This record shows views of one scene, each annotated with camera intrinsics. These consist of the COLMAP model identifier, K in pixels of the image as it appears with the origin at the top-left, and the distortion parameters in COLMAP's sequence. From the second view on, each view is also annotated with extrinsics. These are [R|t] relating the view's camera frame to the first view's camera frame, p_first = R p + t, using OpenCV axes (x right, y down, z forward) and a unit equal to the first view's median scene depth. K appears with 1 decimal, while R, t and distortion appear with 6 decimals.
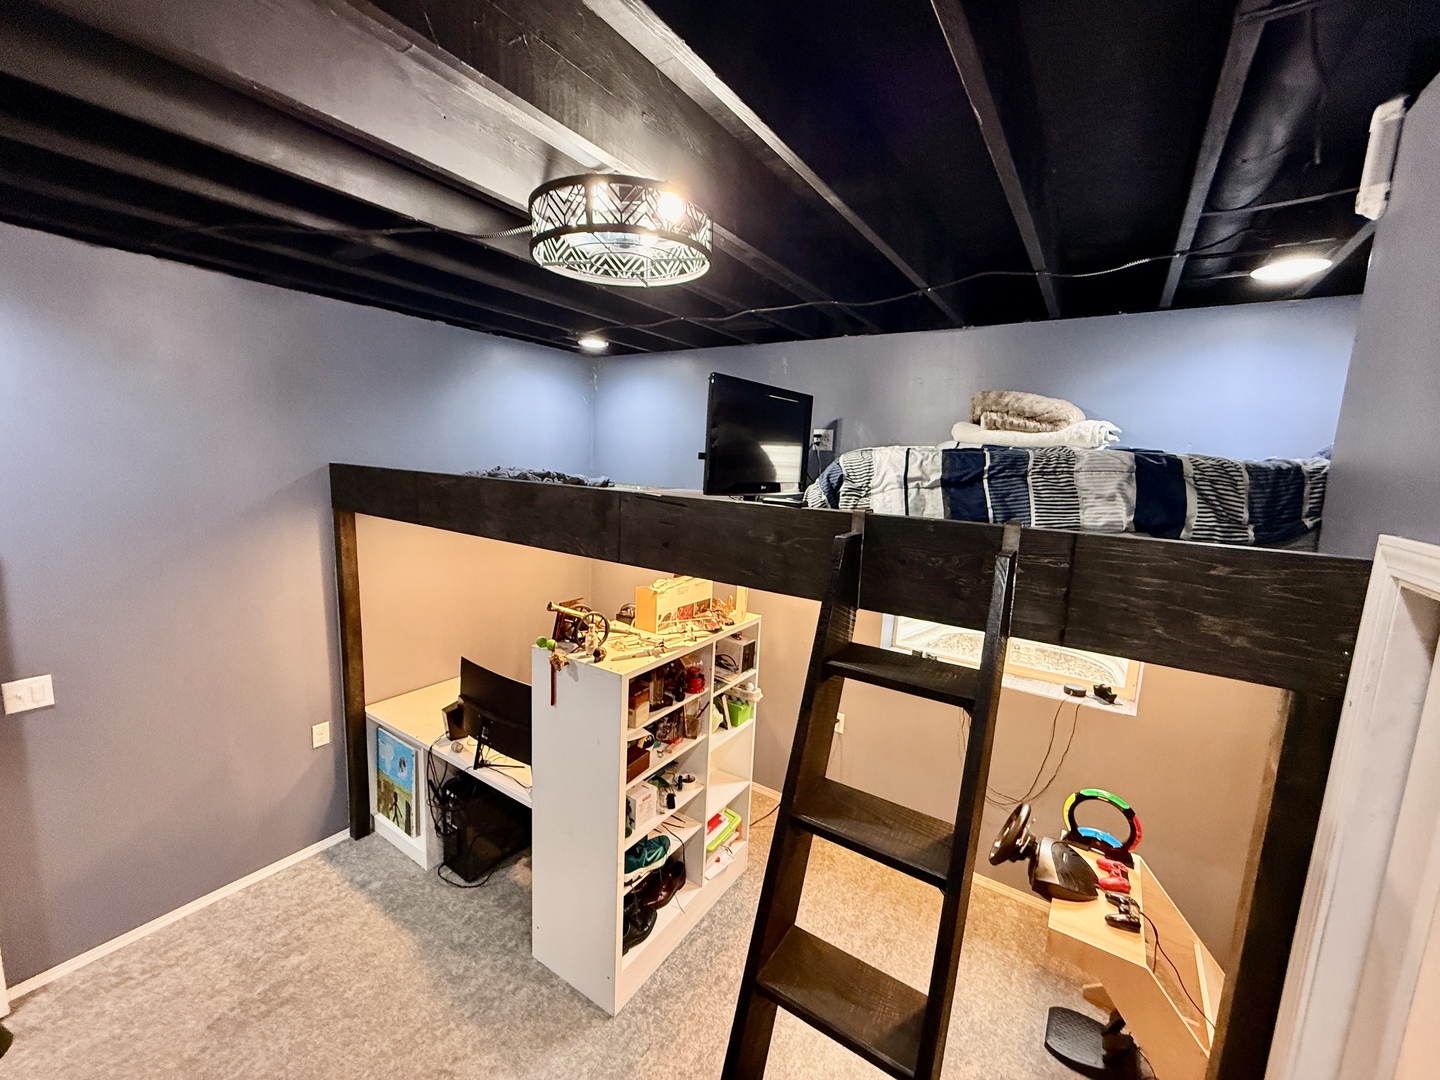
lens RADIAL K [[573.9, 0, 717.4], [0, 573.9, 540.6], [0, 0, 1]] dist [-0.001352, 0.000379]
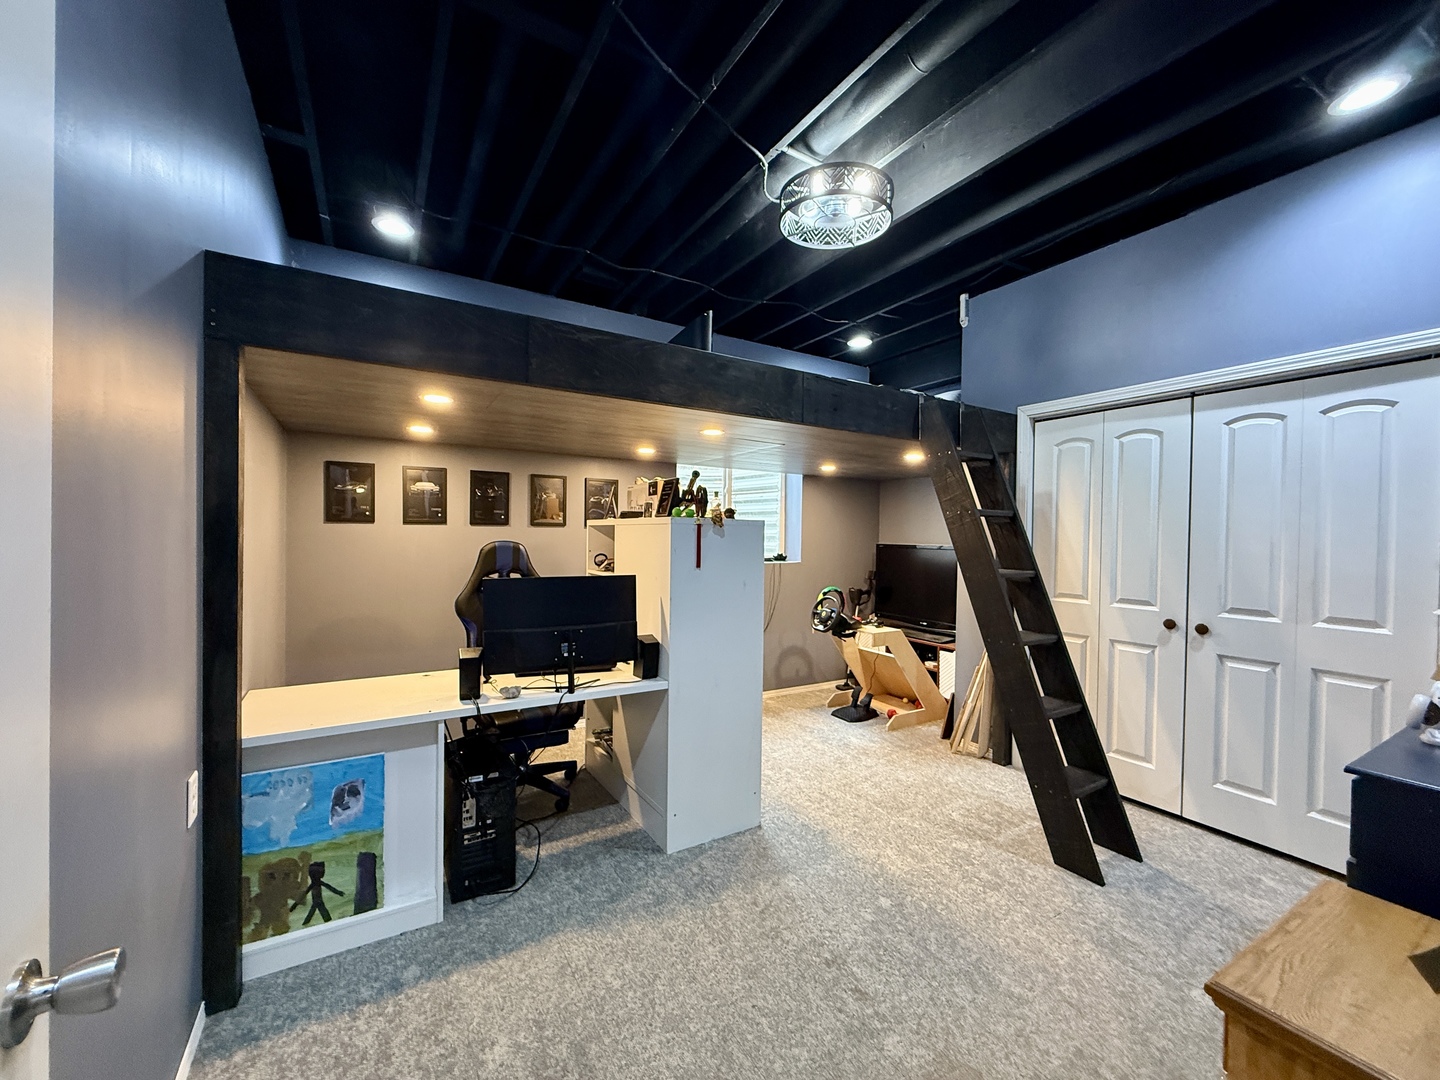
lens RADIAL K [[573.9, 0, 716.6], [0, 573.9, 541.6], [0, 0, 1]] dist [-0.001352, 0.000379]
pose [[0.421087, -0.048464, 0.905725, -1.231814], [0.132987, 0.991079, -0.008797, 0.248956], [-0.897218, 0.124153, 0.423776, 0.499751]]
